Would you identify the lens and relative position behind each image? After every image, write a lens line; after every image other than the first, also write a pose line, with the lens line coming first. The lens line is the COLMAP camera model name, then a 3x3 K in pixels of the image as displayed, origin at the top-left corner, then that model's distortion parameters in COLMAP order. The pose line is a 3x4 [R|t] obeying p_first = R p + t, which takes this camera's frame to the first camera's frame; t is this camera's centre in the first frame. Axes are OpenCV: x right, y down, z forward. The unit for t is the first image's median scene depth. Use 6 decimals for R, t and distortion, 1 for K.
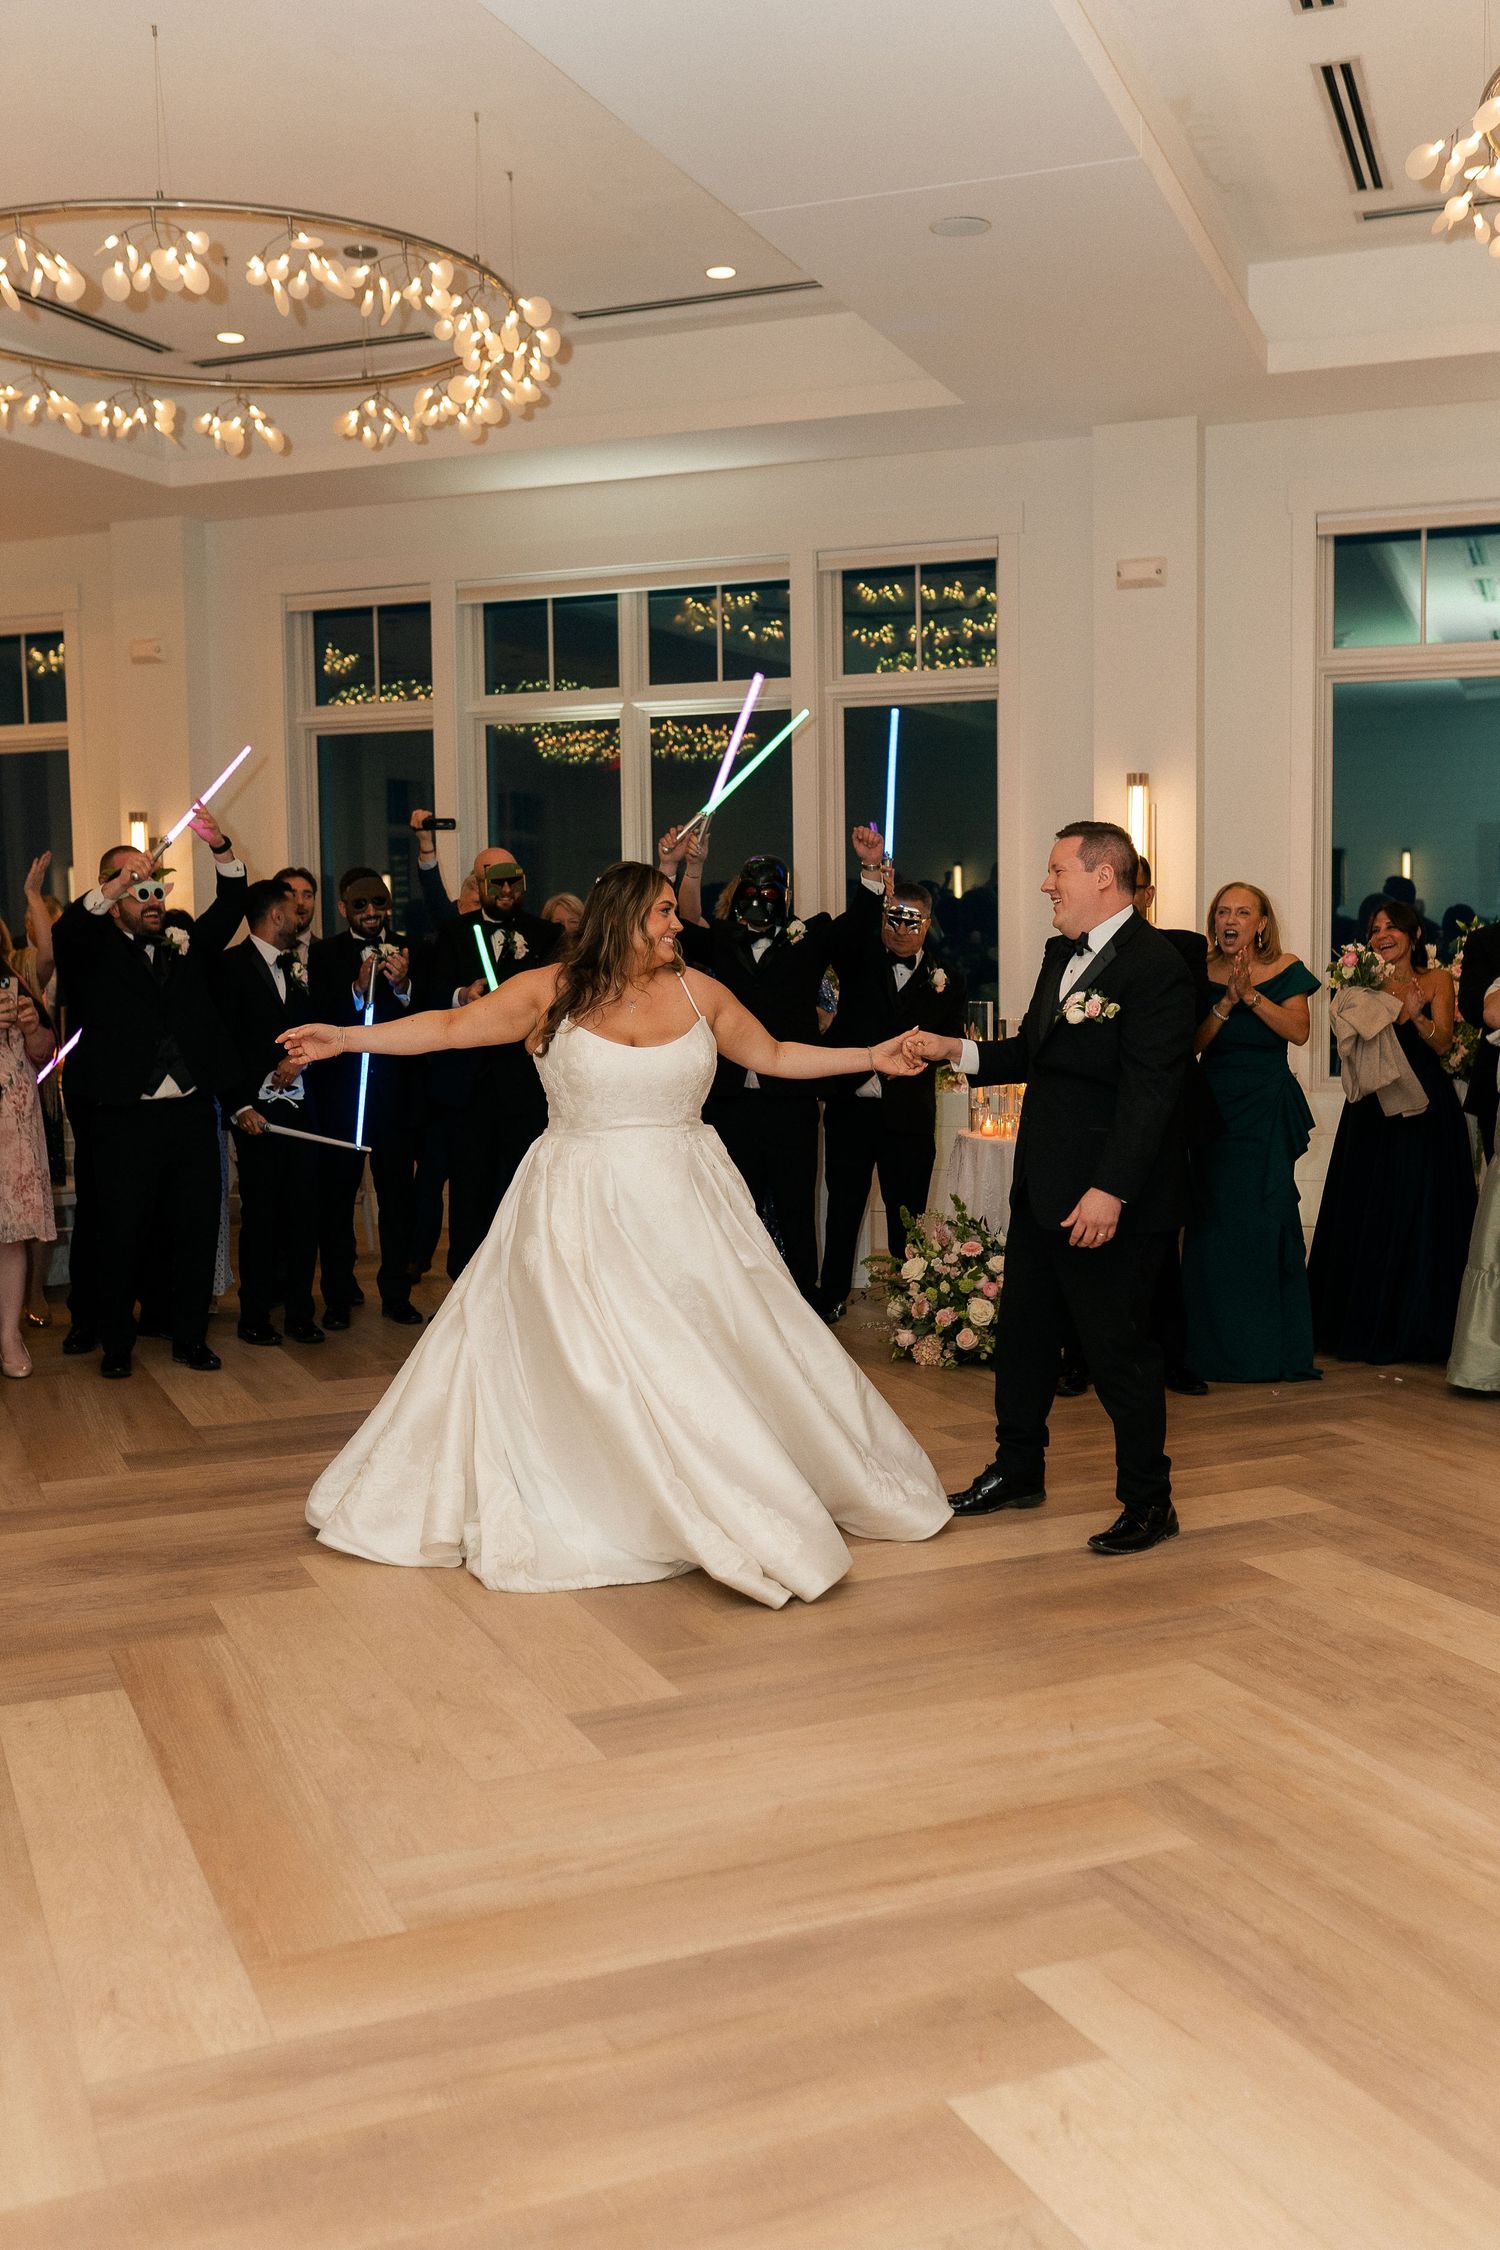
lens RADIAL K [[2152.5, 0, 738.4], [0, 2152.5, 1133.0], [0, 0, 1]] dist [-0.061490, 0.080615]
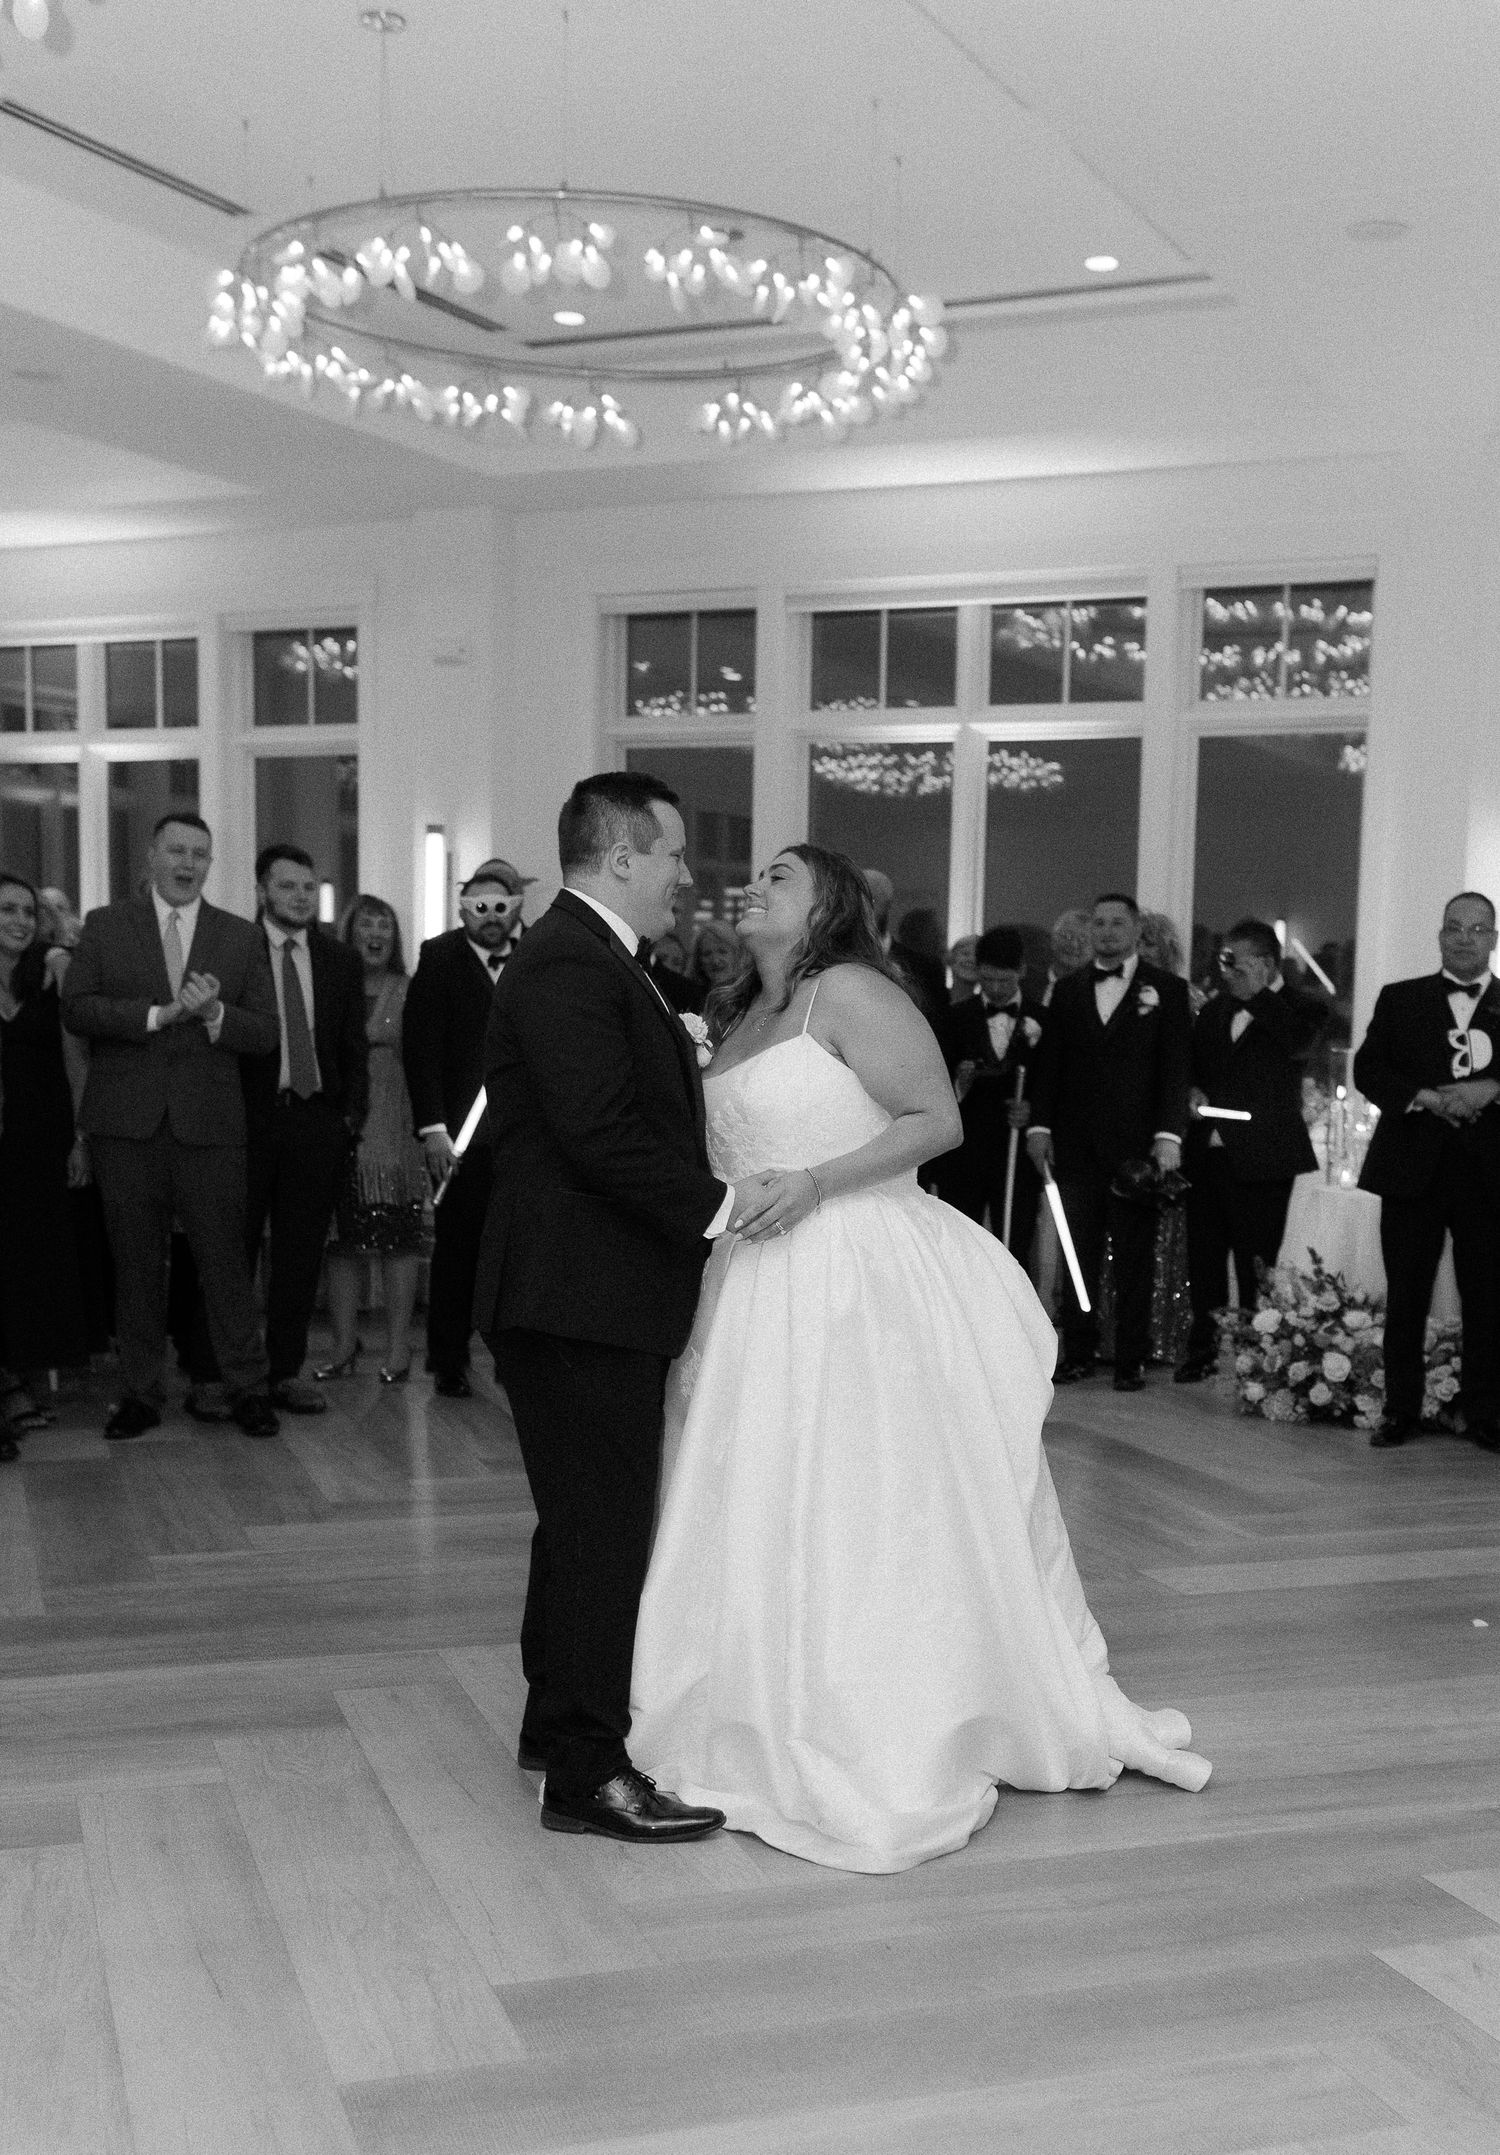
lens RADIAL K [[2465.7, 0, 863.1], [0, 2465.7, 1311.2], [0, 0, 1]] dist [-0.001697, -0.011037]
pose [[0.997853, 0.042326, -0.049980, -0.044427], [-0.040562, 0.998535, 0.035802, 0.026192], [0.051422, -0.033698, 0.998108, -0.117392]]
